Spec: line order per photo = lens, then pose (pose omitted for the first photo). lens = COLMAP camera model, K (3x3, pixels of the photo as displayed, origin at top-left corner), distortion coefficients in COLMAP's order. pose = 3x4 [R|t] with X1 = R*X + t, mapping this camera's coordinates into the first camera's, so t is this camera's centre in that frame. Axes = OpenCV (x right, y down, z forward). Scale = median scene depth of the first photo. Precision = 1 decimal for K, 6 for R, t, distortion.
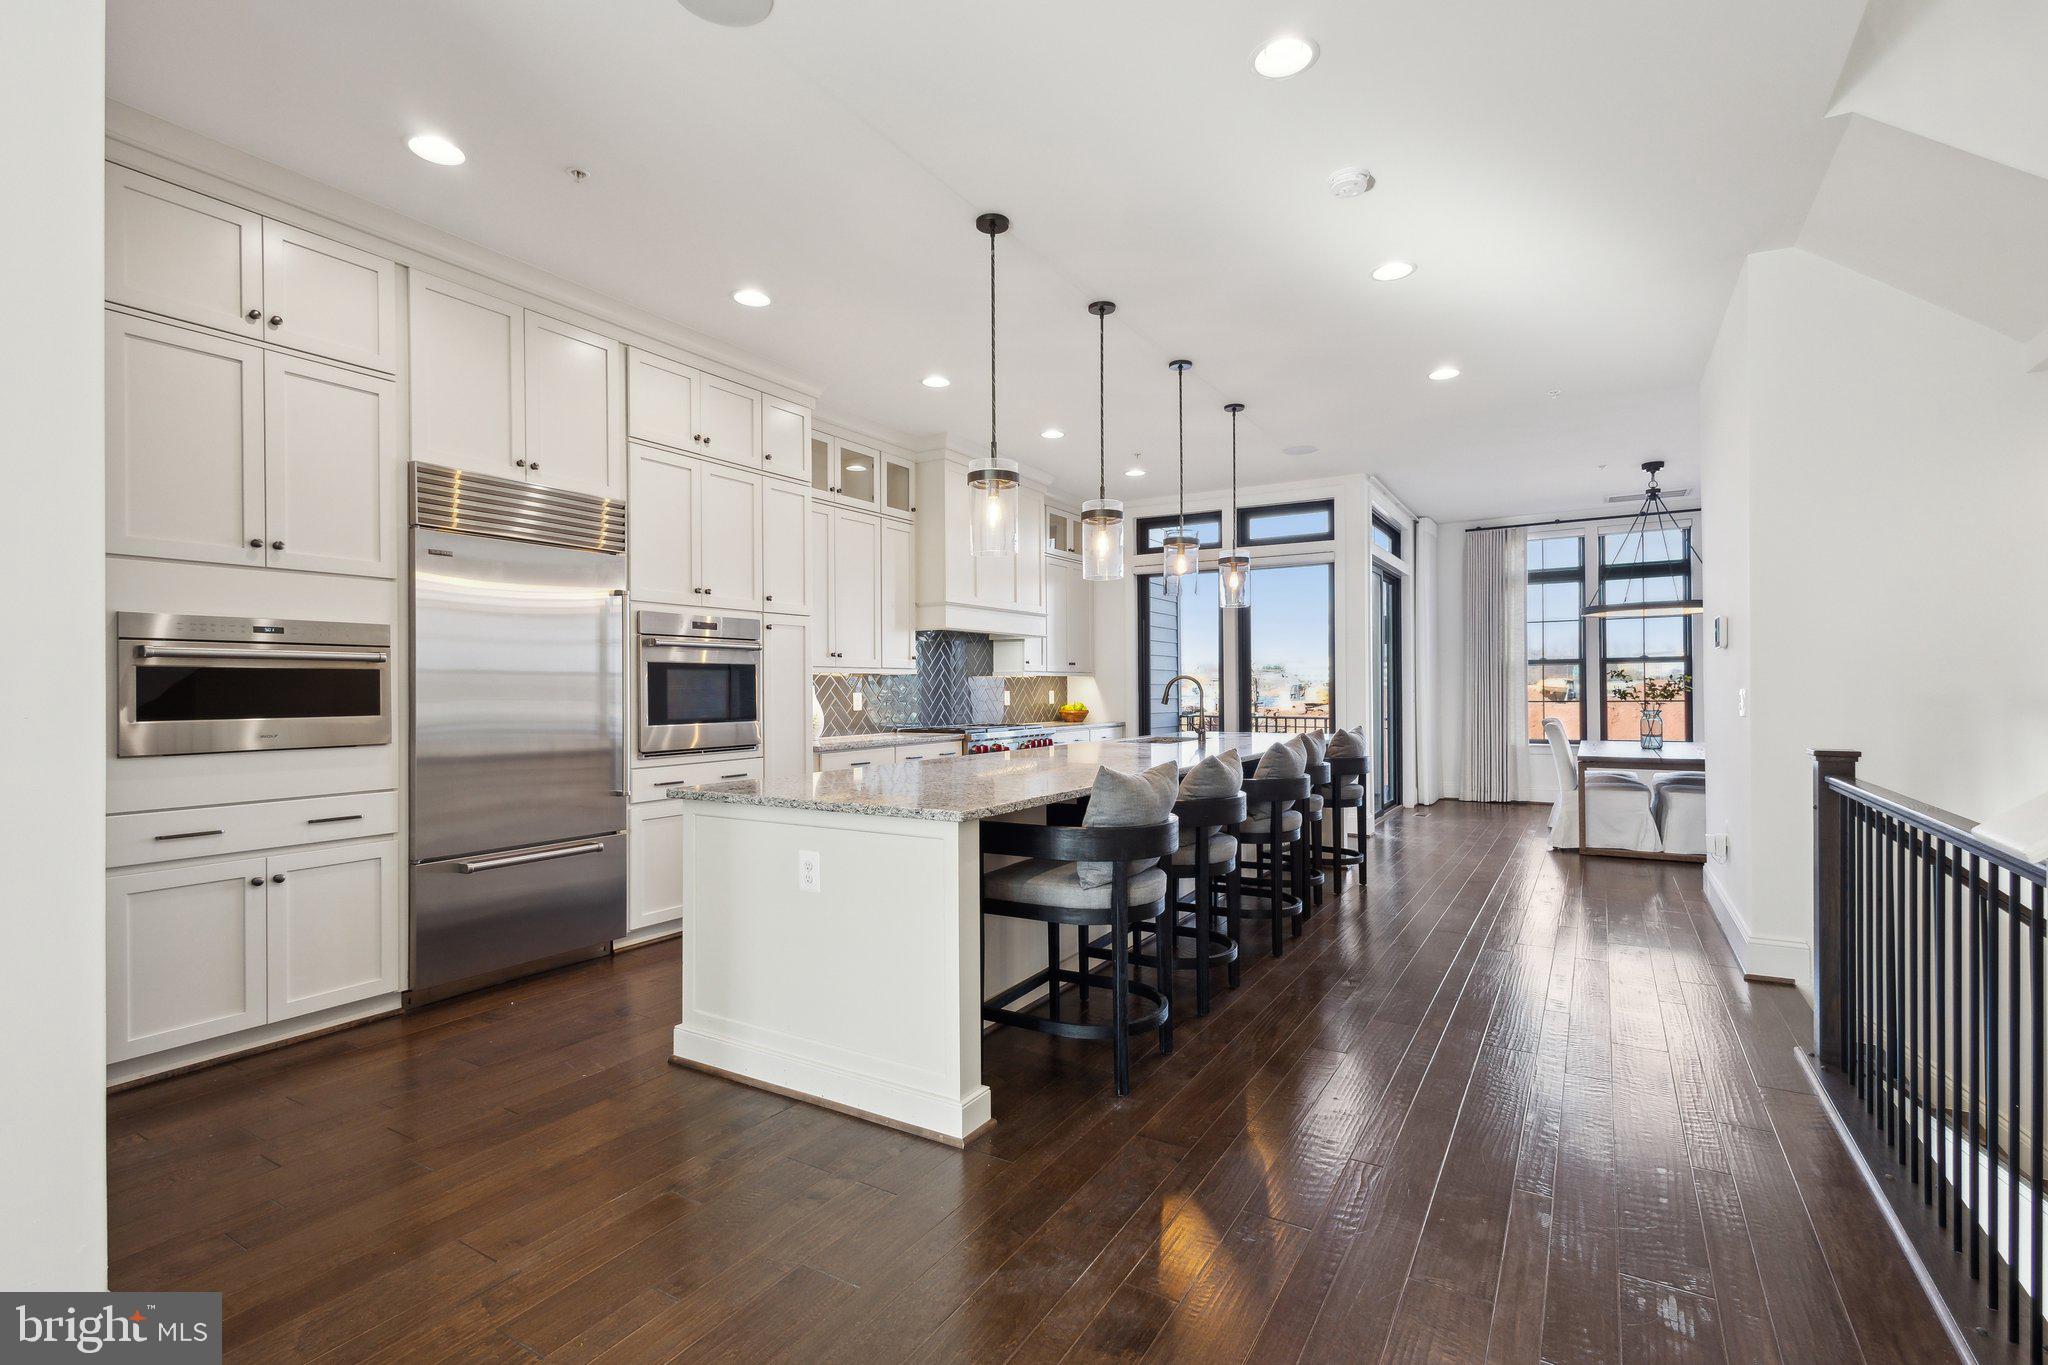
lens RADIAL K [[943.5, 0, 1032.1], [0, 943.5, 688.6], [0, 0, 1]] dist [0.008481, -0.005200]
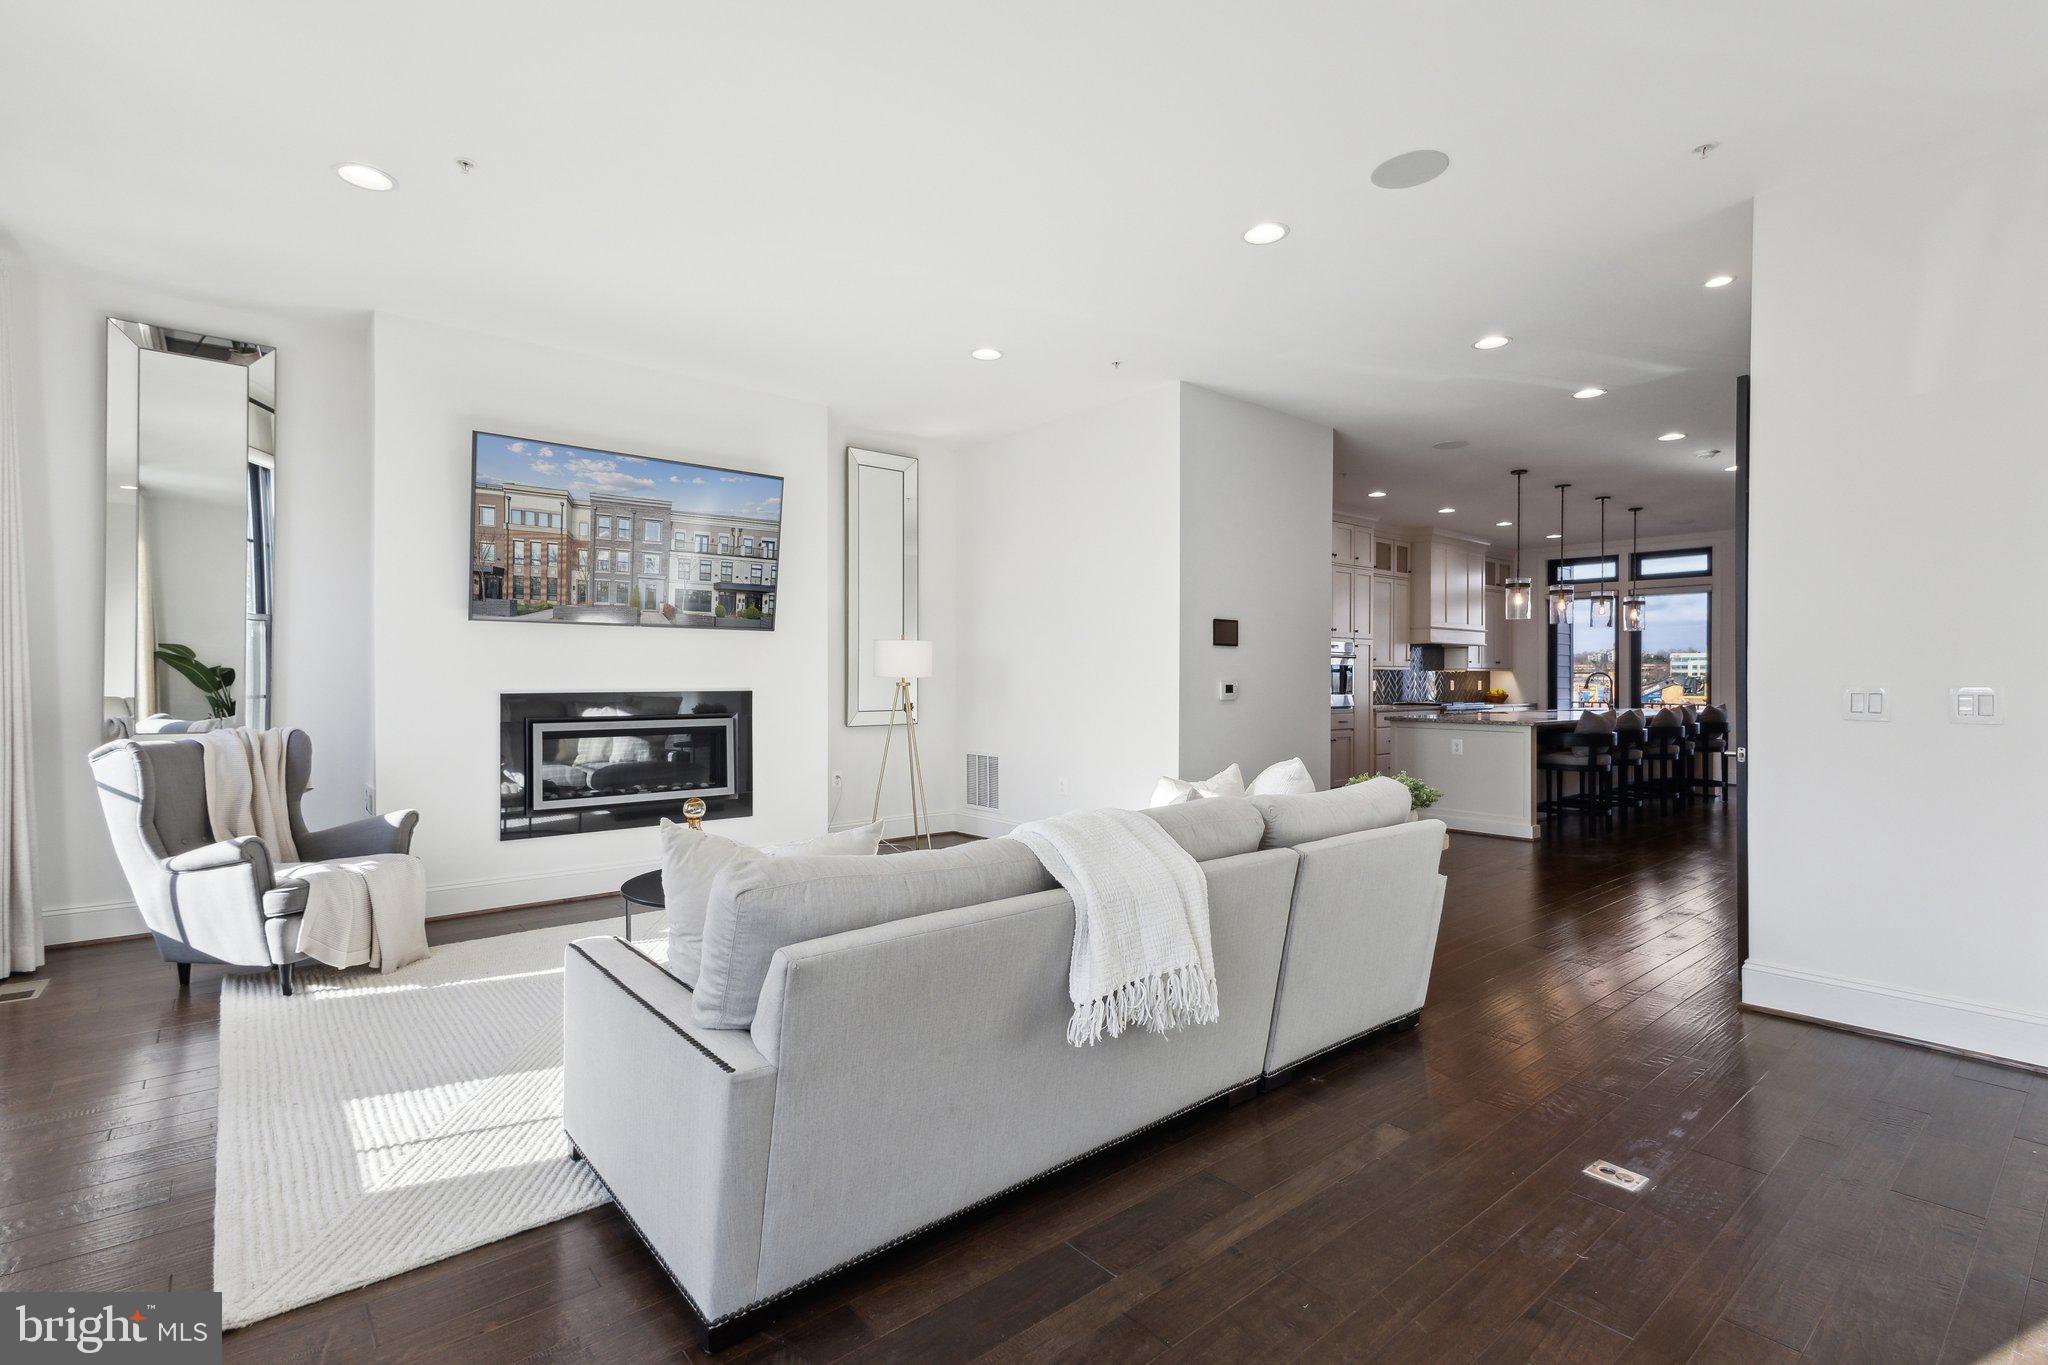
lens RADIAL K [[943.5, 0, 1020.0], [0, 943.5, 678.9], [0, 0, 1]] dist [0.008481, -0.005200]
pose [[0.942577, 0.008305, -0.333885, -0.221995], [-0.008394, 0.999964, 0.001175, 0.004867], [0.333883, 0.001695, 0.942613, -0.829345]]
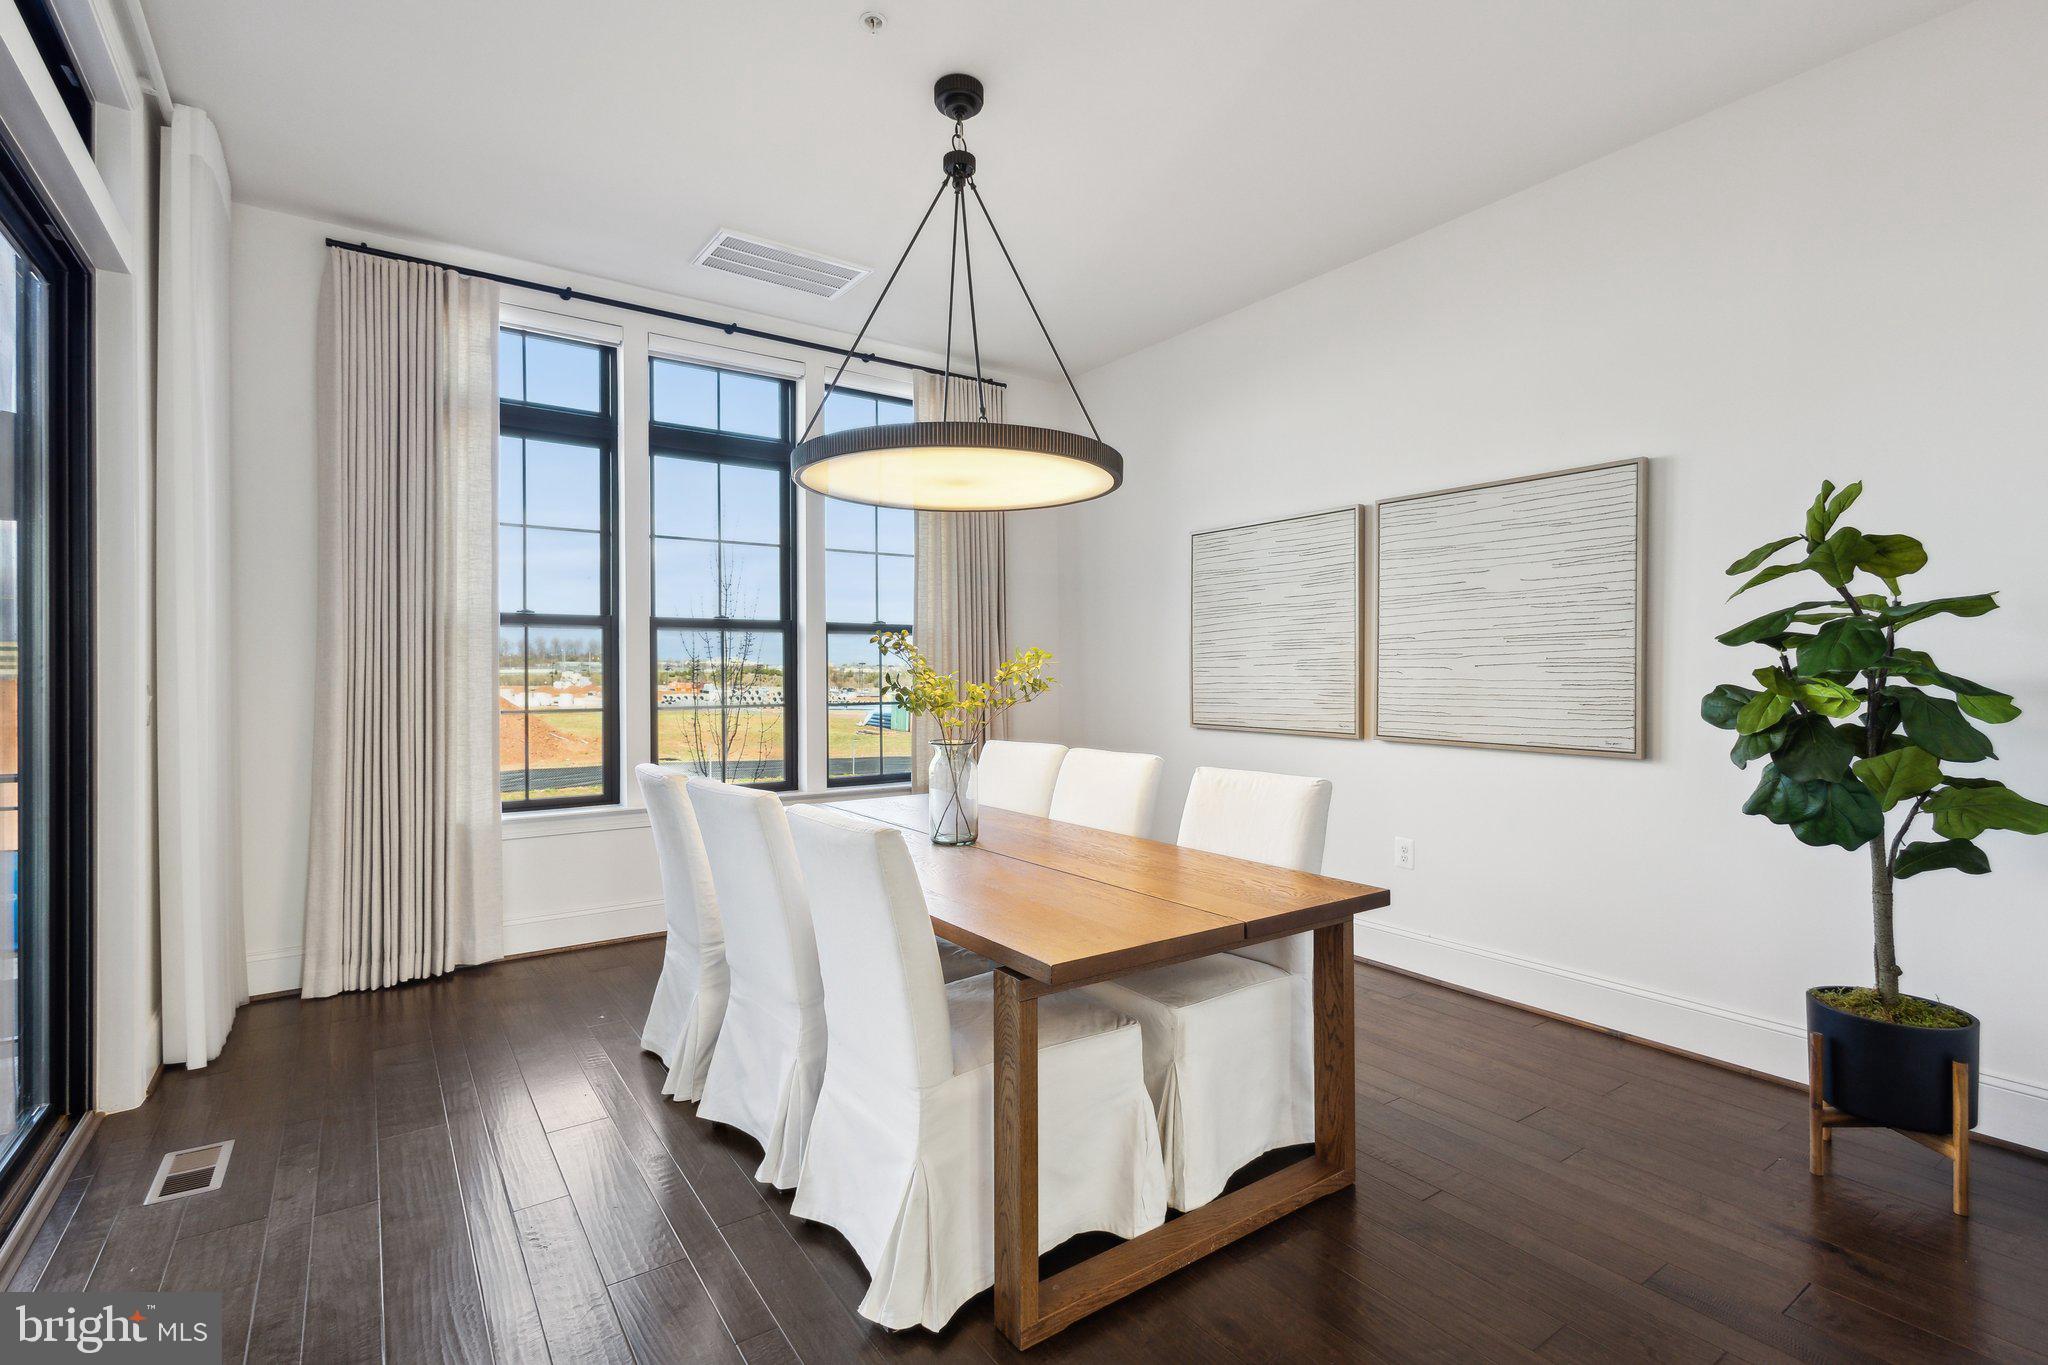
lens RADIAL K [[943.5, 0, 1029.0], [0, 943.5, 684.9], [0, 0, 1]] dist [0.008481, -0.005200]
pose [[0.405460, 0.001516, 0.914111, 0.246155], [-0.002535, 0.999997, -0.000534, 0.001135], [-0.914109, -0.002101, 0.405463, 0.627930]]
